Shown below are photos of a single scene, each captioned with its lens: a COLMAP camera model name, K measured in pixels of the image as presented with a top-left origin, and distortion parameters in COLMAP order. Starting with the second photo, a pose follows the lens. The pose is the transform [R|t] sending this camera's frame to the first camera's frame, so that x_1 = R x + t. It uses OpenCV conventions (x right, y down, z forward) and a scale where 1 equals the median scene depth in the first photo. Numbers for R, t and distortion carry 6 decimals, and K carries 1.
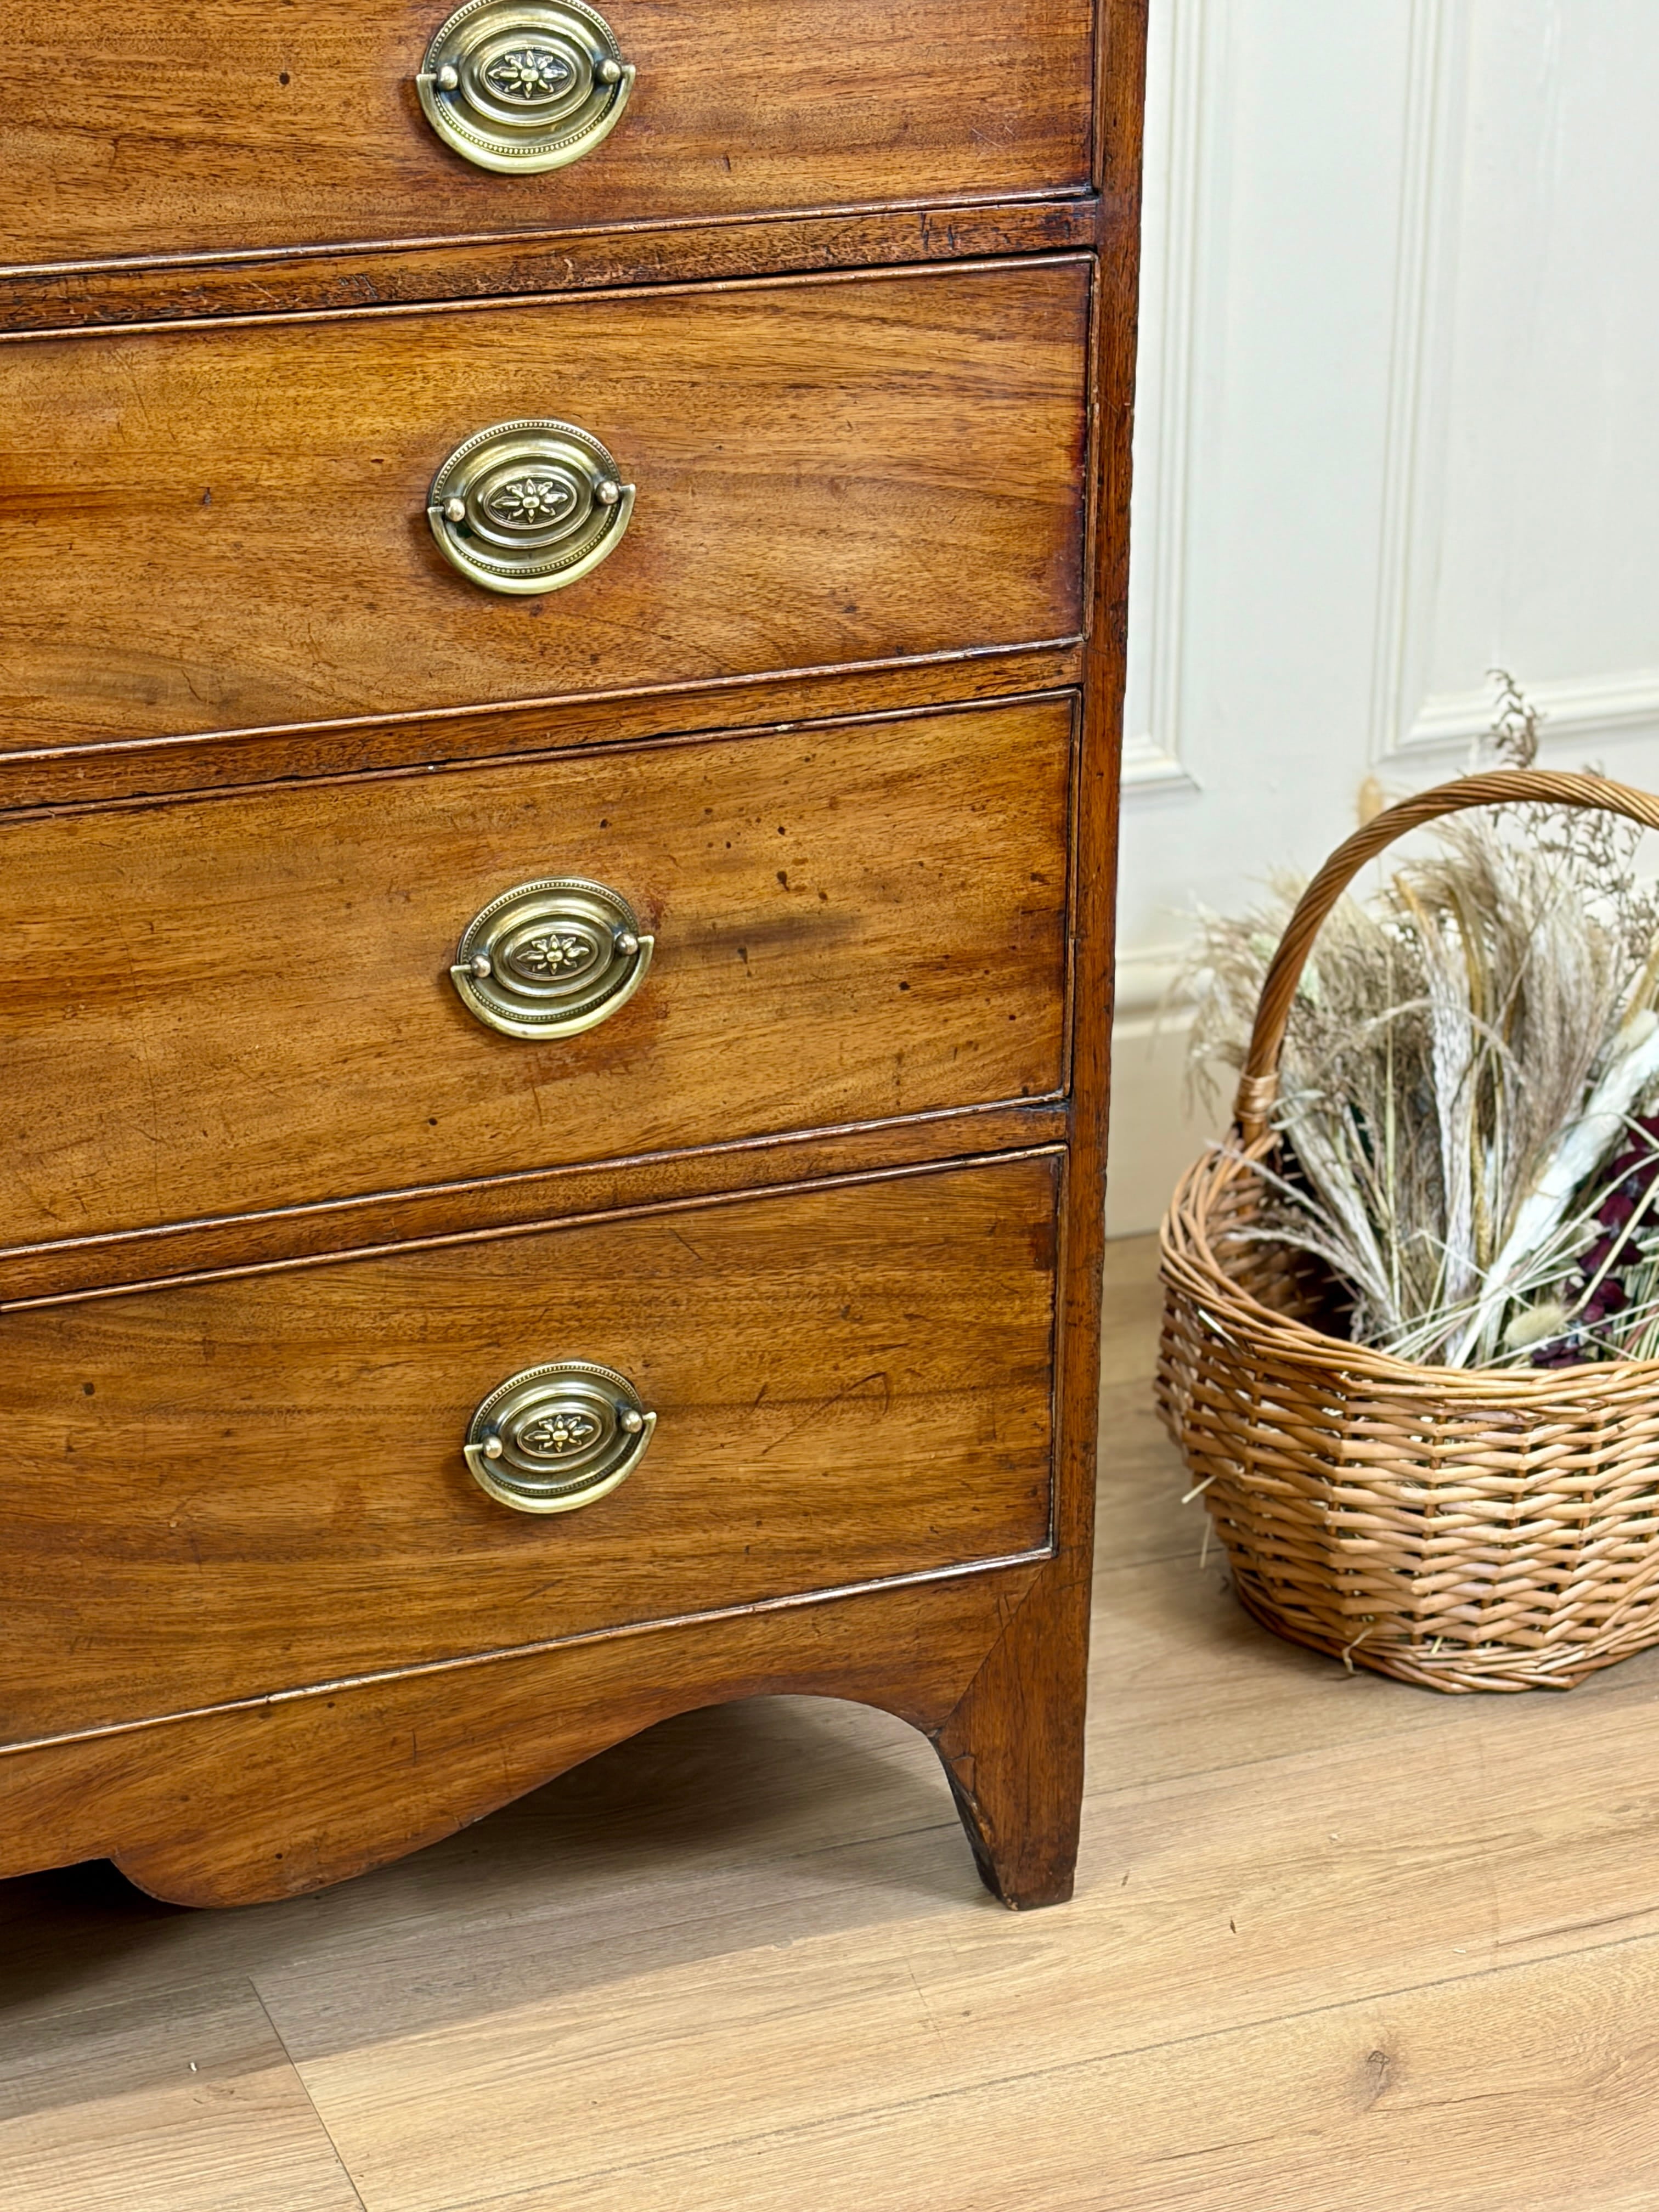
lens RADIAL K [[4666.9, 0, 822.1], [0, 4666.9, 1119.8], [0, 0, 1]] dist [0.299170, -1.461009]
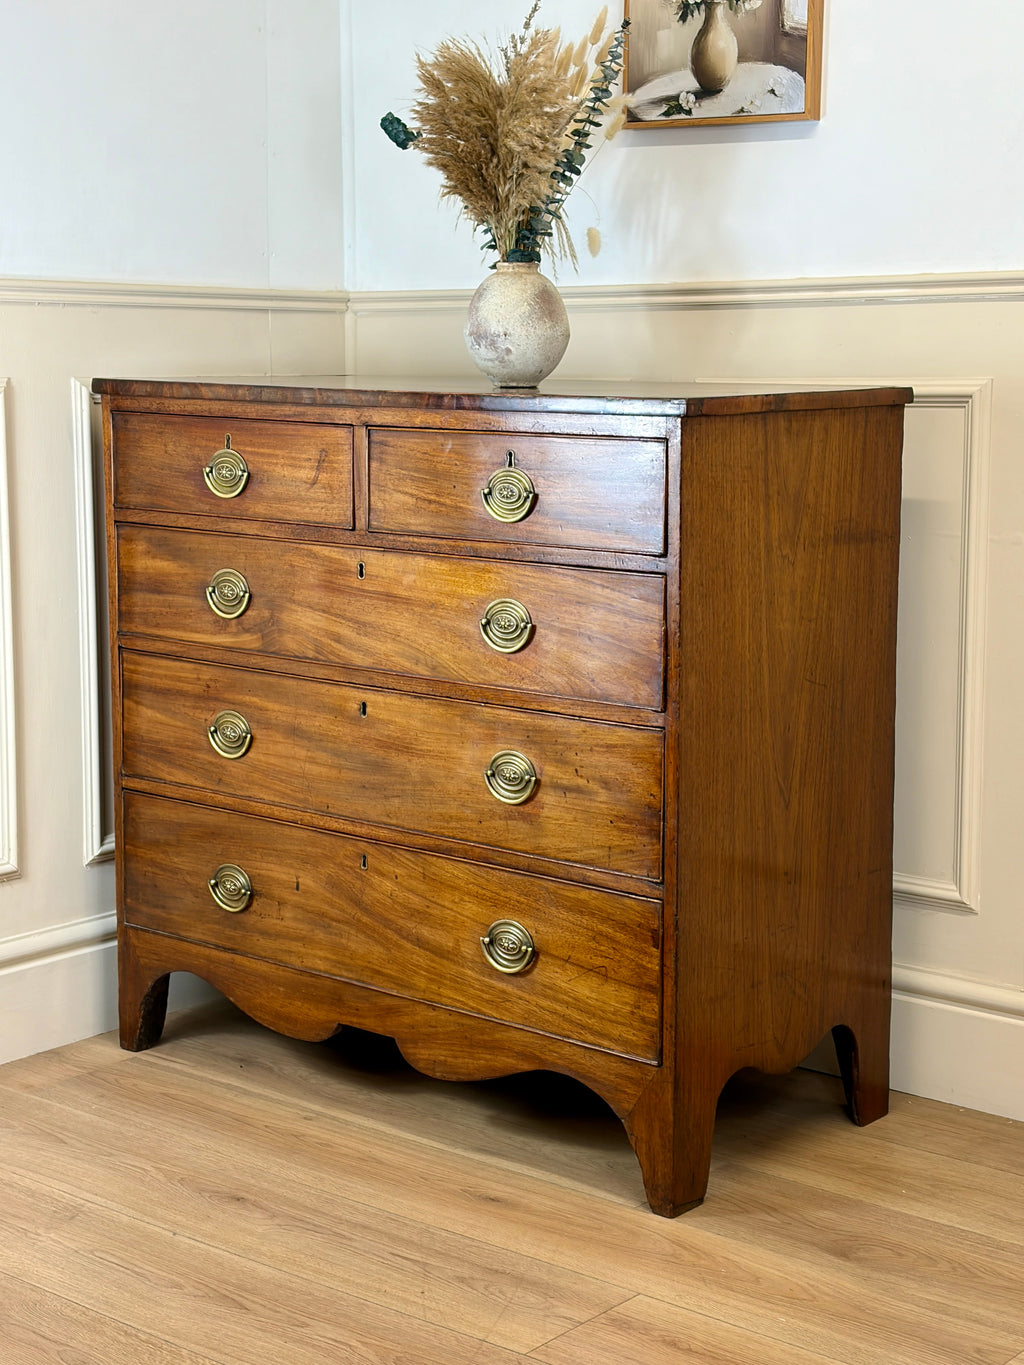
lens RADIAL K [[2141.6, 0, 516.4], [0, 2141.6, 687.4], [0, 0, 1]] dist [0.252059, -0.971706]
pose [[0.477322, 0.131156, -0.868885, 1.136443], [-0.348729, 0.935873, -0.050306, -0.019589], [0.806568, 0.327018, 0.492451, 0.285854]]
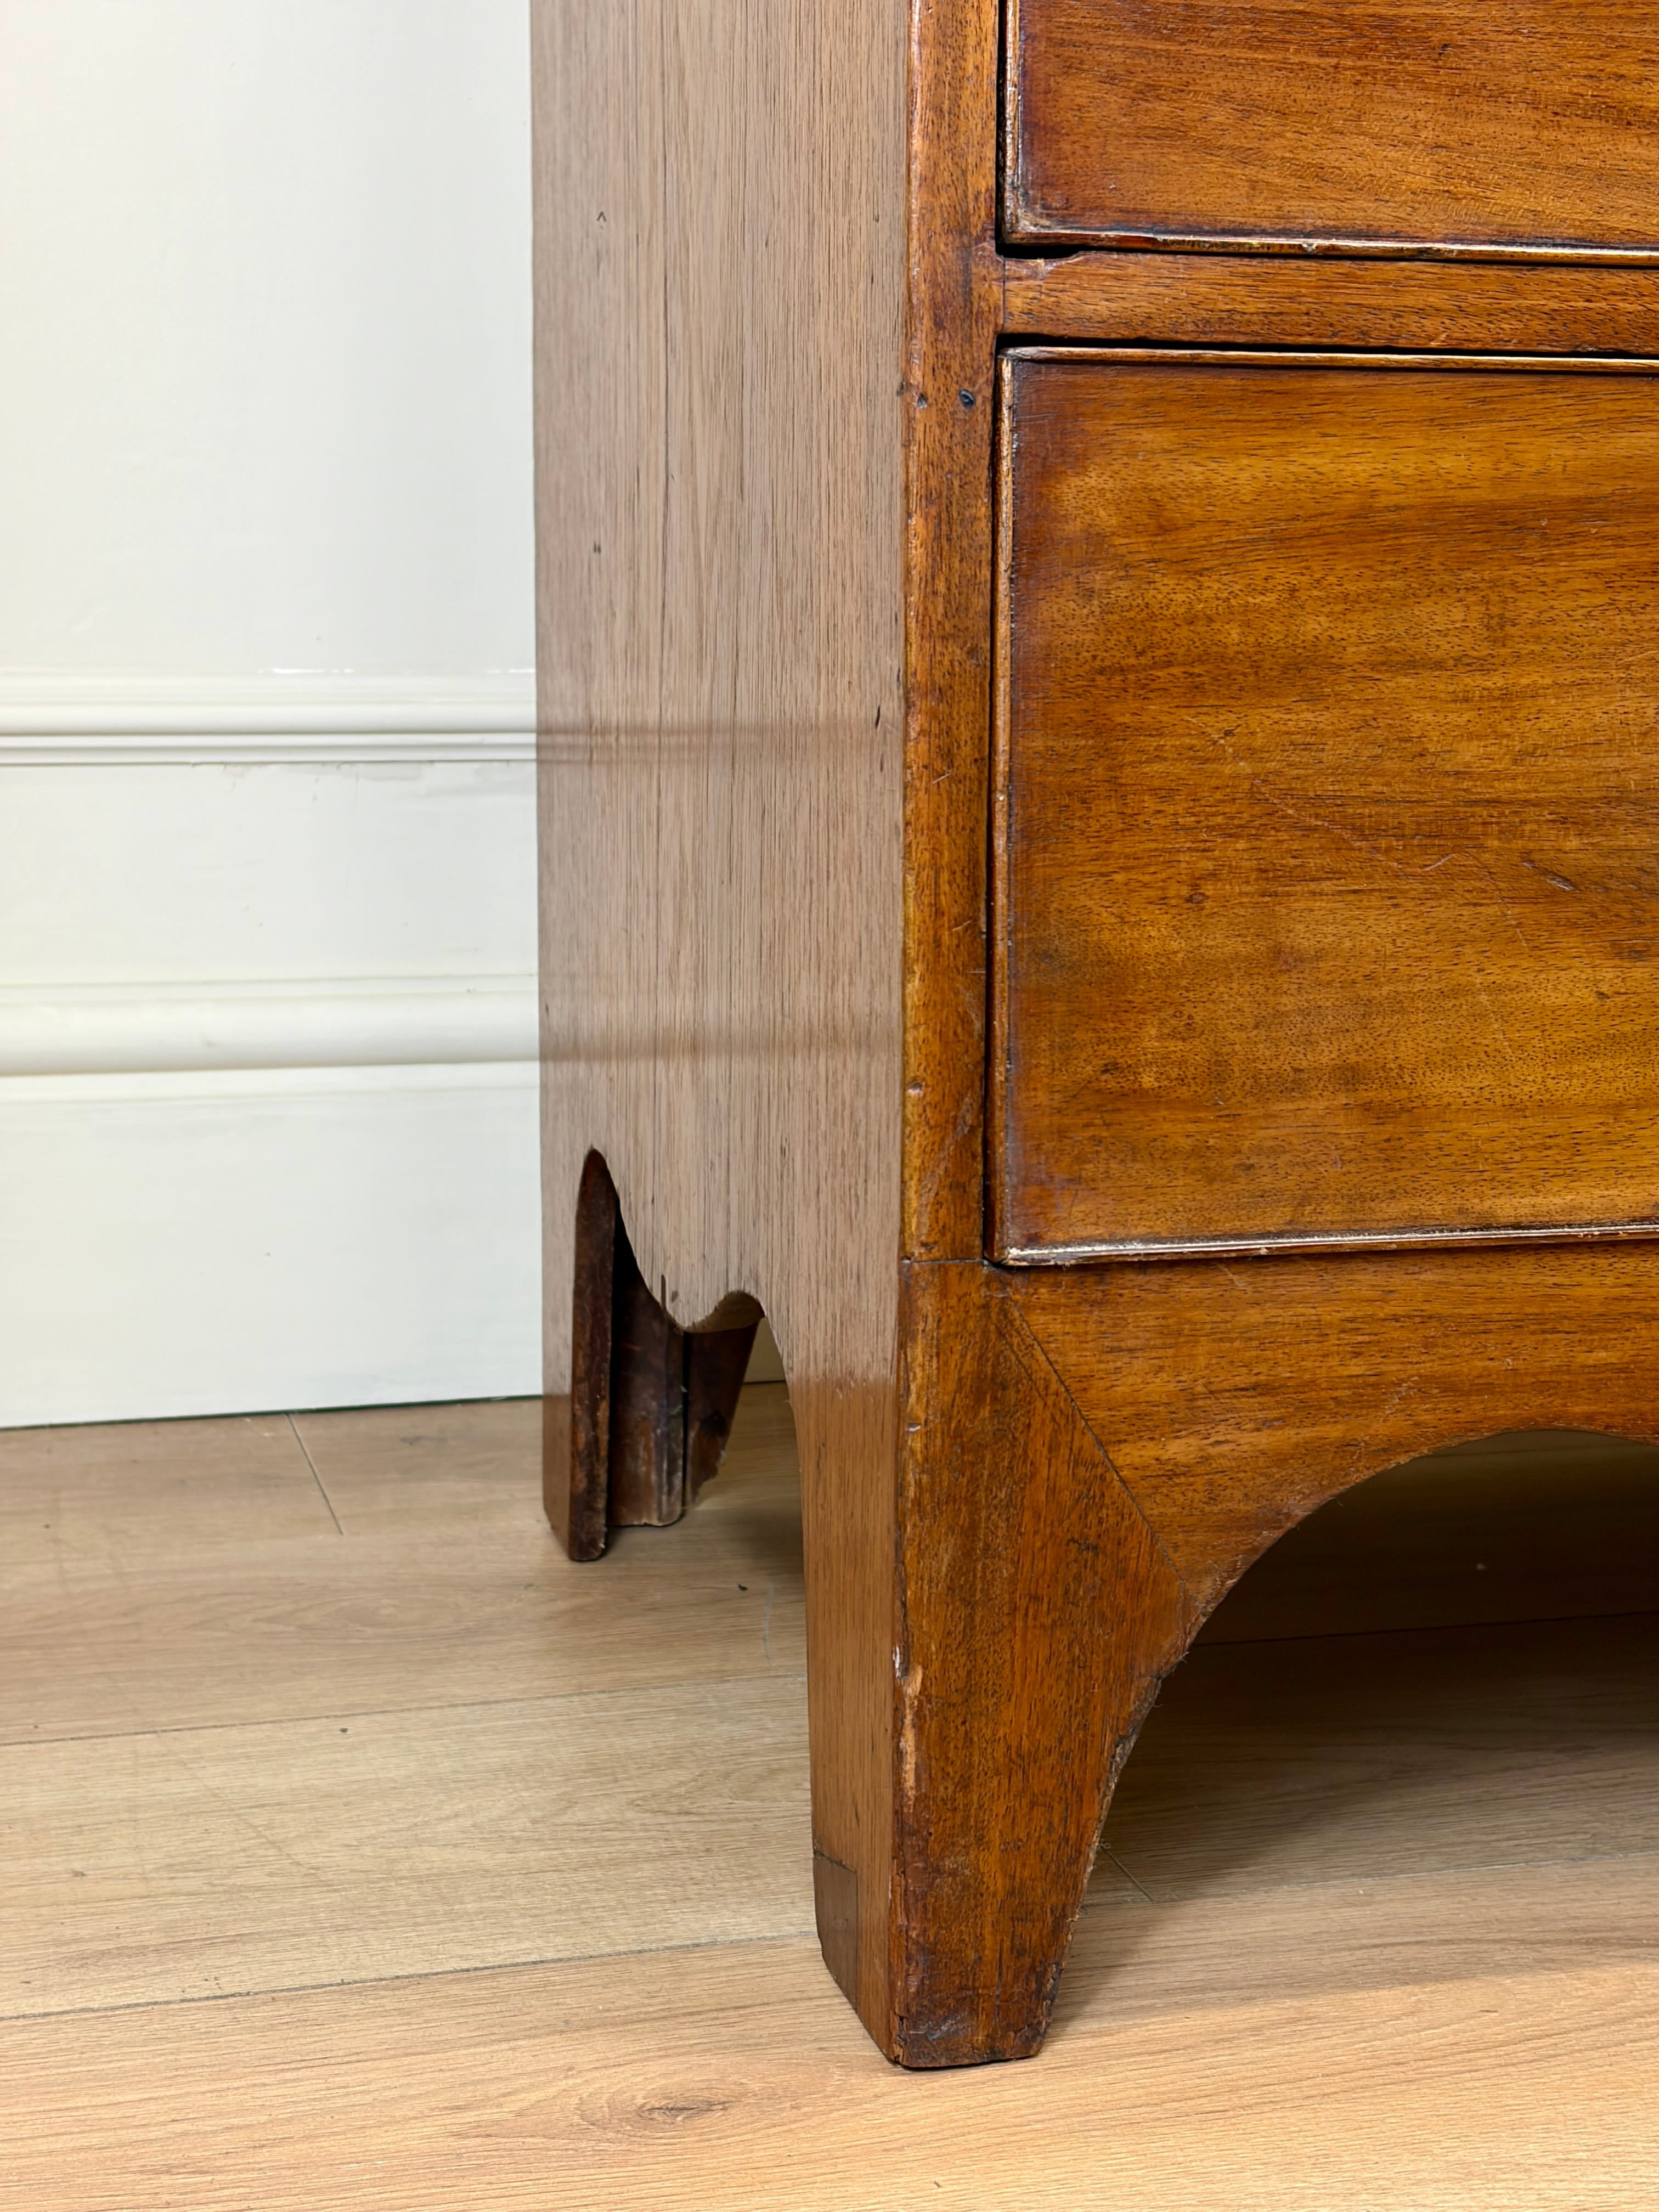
lens RADIAL K [[3292.3, 0, 829.5], [0, 3292.3, 1106.0], [0, 0, 1]] dist [0.251796, -0.841657]
pose [[0.993224, 0.018932, -0.114664, -0.388965], [-0.046712, 0.968468, -0.244720, 0.248331], [0.106416, 0.248418, 0.962790, 0.535552]]
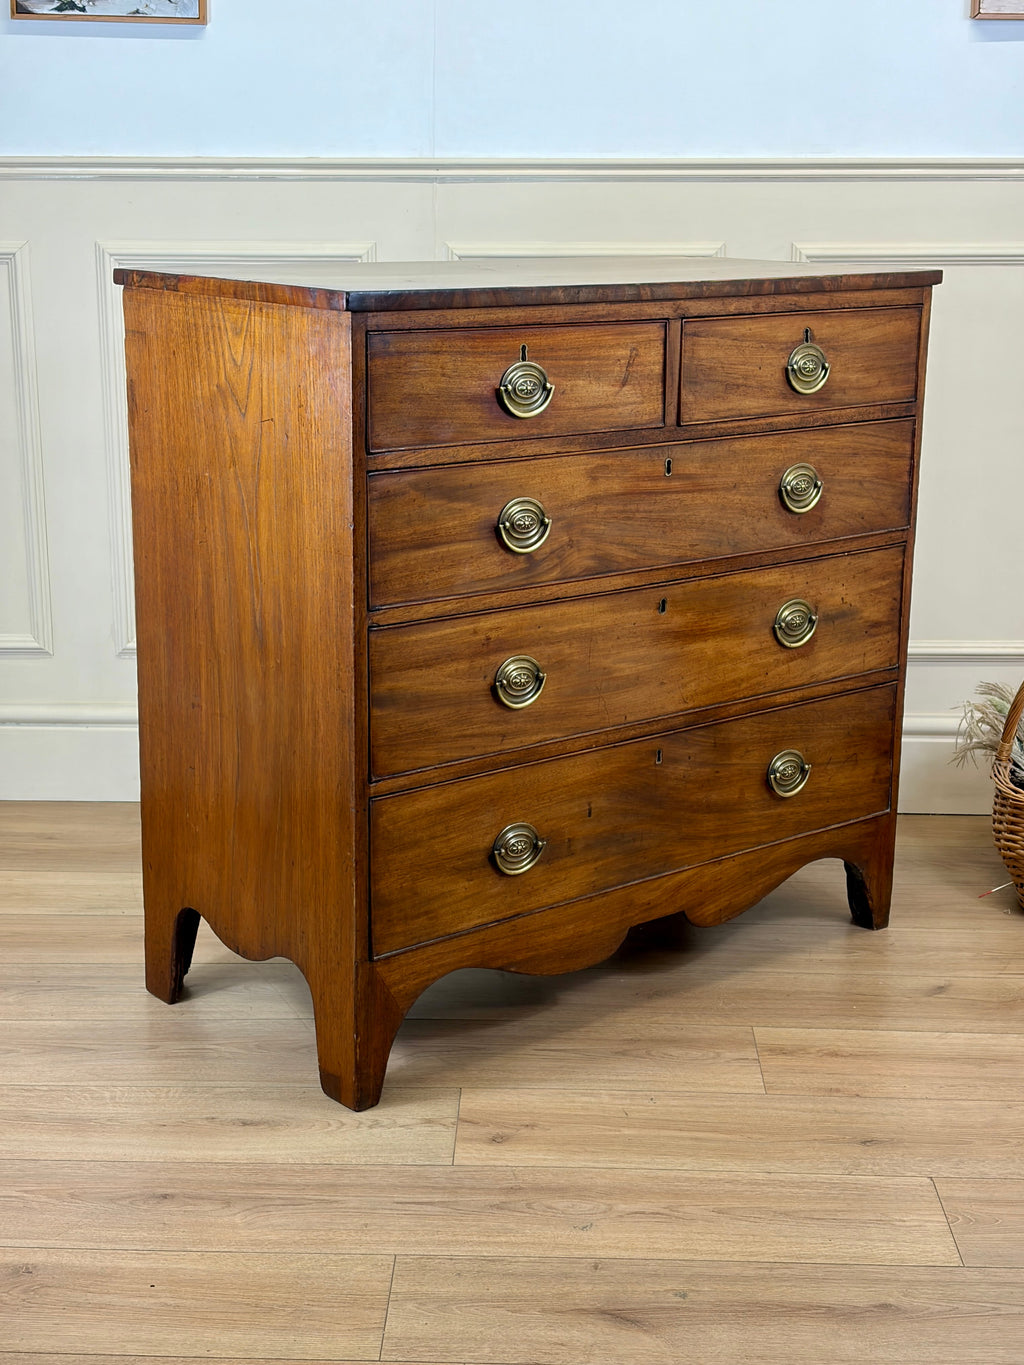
lens RADIAL K [[2141.6, 0, 516.4], [0, 2141.6, 687.4], [0, 0, 1]] dist [0.252059, -0.971706]
pose [[0.942557, -0.073655, 0.325823, -0.753085], [0.122471, 0.983665, -0.131925, 0.191119], [-0.310784, 0.164251, 0.936181, -0.396430]]
